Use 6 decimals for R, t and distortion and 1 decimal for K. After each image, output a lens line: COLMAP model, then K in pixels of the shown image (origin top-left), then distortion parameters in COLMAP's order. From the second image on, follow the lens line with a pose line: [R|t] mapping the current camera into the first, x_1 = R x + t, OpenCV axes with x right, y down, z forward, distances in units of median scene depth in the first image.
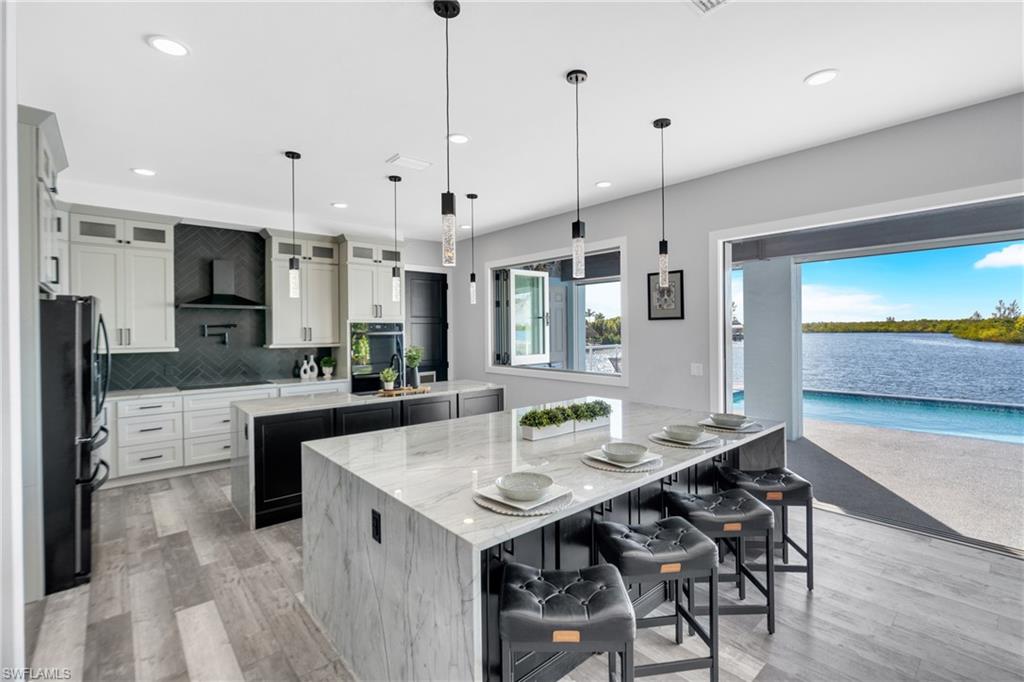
lens RADIAL K [[458.0, 0, 512.9], [0, 458.0, 335.2], [0, 0, 1]] dist [-0.001417, -0.000080]
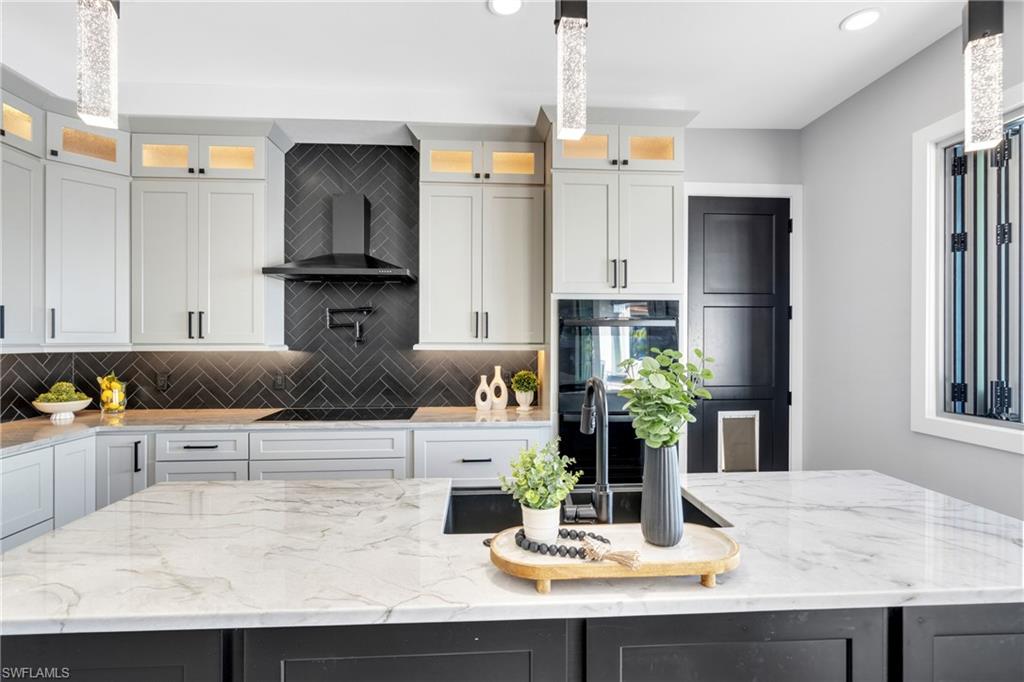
lens RADIAL K [[458.0, 0, 510.9], [0, 458.0, 341.4], [0, 0, 1]] dist [-0.001417, -0.000080]
pose [[0.790120, 0.009837, -0.612873, -0.103958], [-0.012537, 0.999921, -0.000113, 0.014877], [0.612824, 0.007773, 0.790181, 0.590146]]
